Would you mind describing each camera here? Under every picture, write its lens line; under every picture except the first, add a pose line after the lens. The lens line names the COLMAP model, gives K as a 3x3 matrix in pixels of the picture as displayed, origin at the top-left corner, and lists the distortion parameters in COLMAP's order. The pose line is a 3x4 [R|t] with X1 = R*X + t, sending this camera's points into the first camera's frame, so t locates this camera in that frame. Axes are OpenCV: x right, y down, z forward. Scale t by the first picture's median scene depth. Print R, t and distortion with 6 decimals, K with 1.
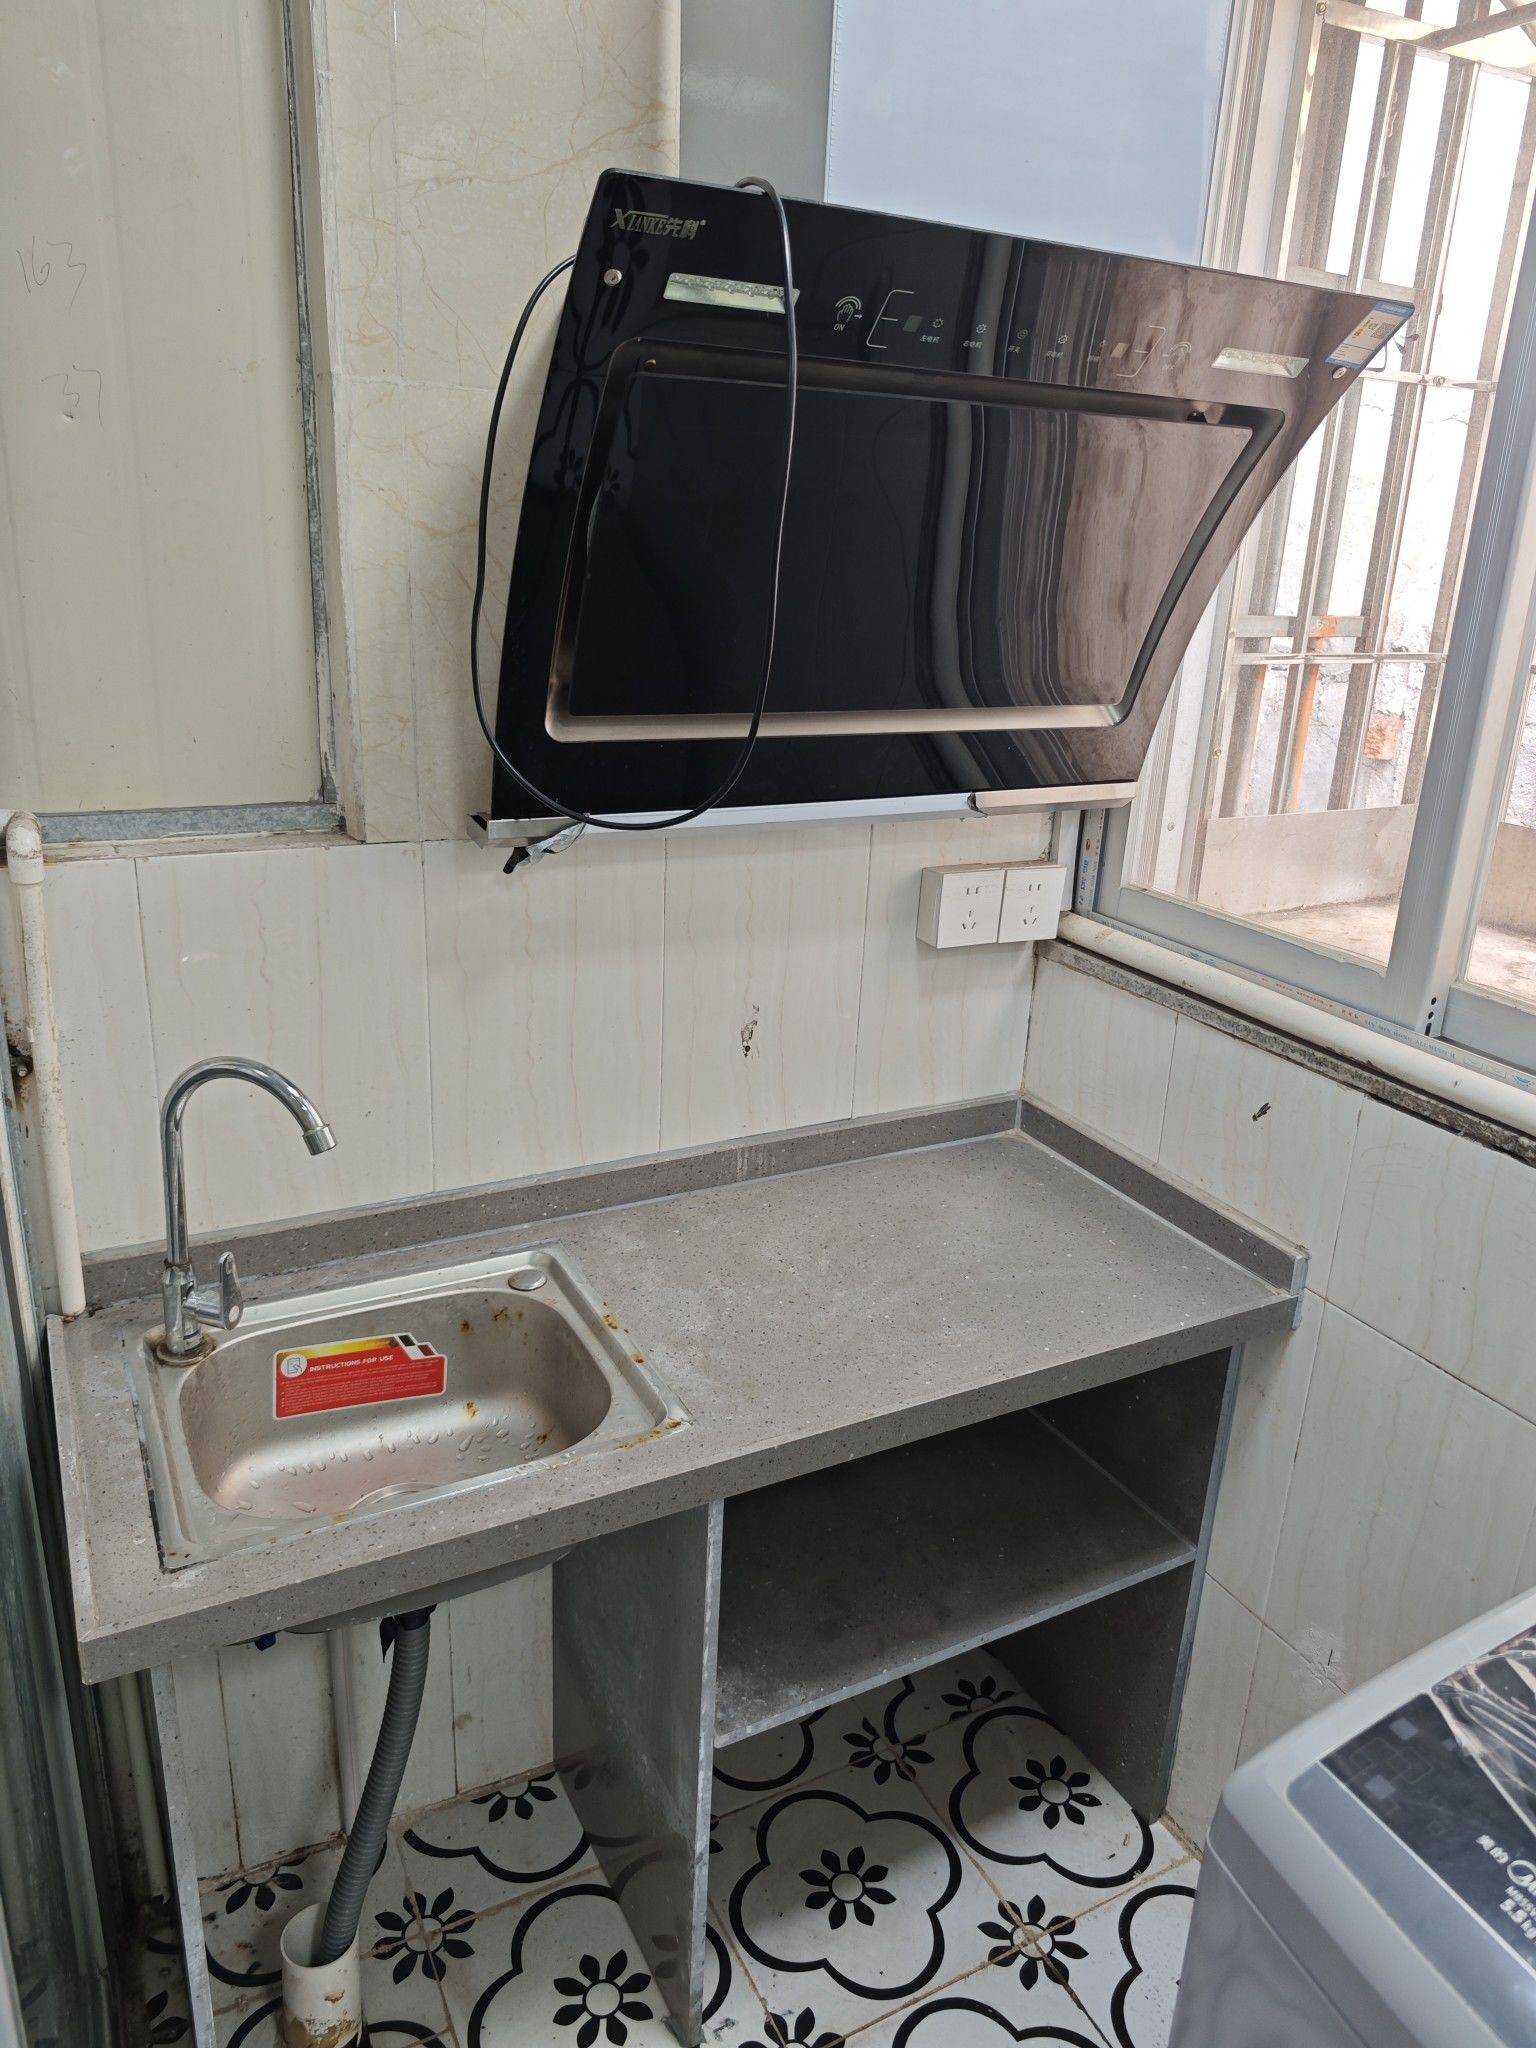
lens RADIAL K [[1466.6, 0, 776.9], [0, 1466.6, 1022.3], [0, 0, 1]] dist [-0.032563, 0.017686]
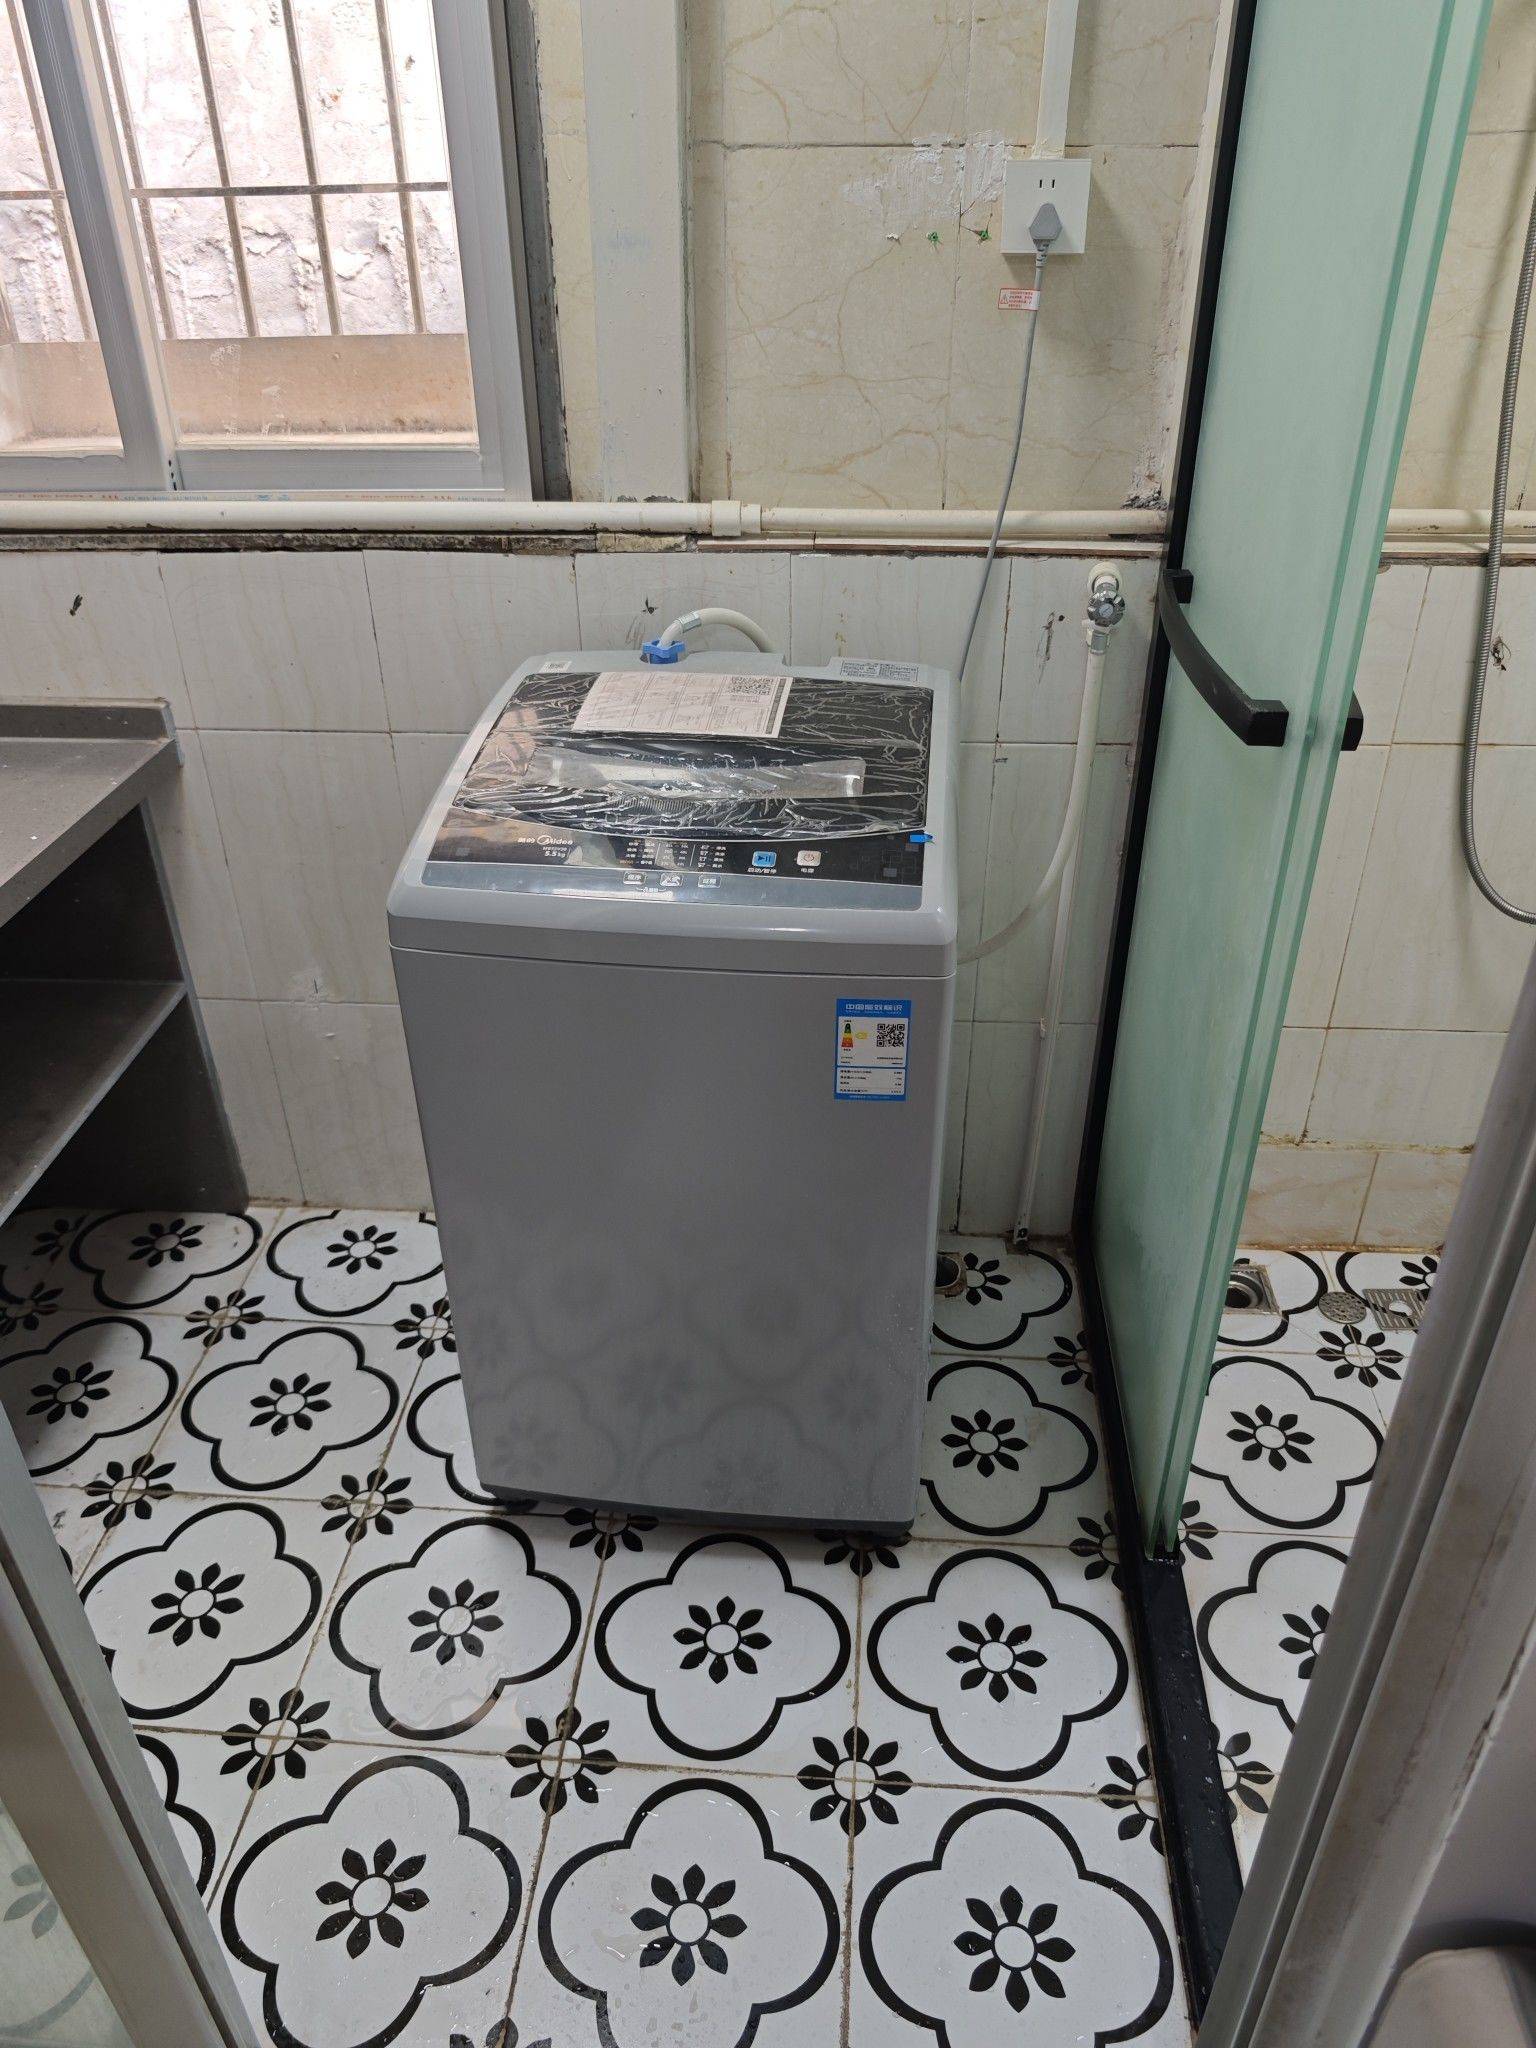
lens RADIAL K [[1466.6, 0, 763.8], [0, 1466.6, 1019.7], [0, 0, 1]] dist [-0.032563, 0.017686]
pose [[0.546218, -0.488729, 0.680287, -0.303923], [0.311102, 0.872417, 0.376967, 0.076967], [-0.777728, 0.005732, 0.628575, -0.160346]]
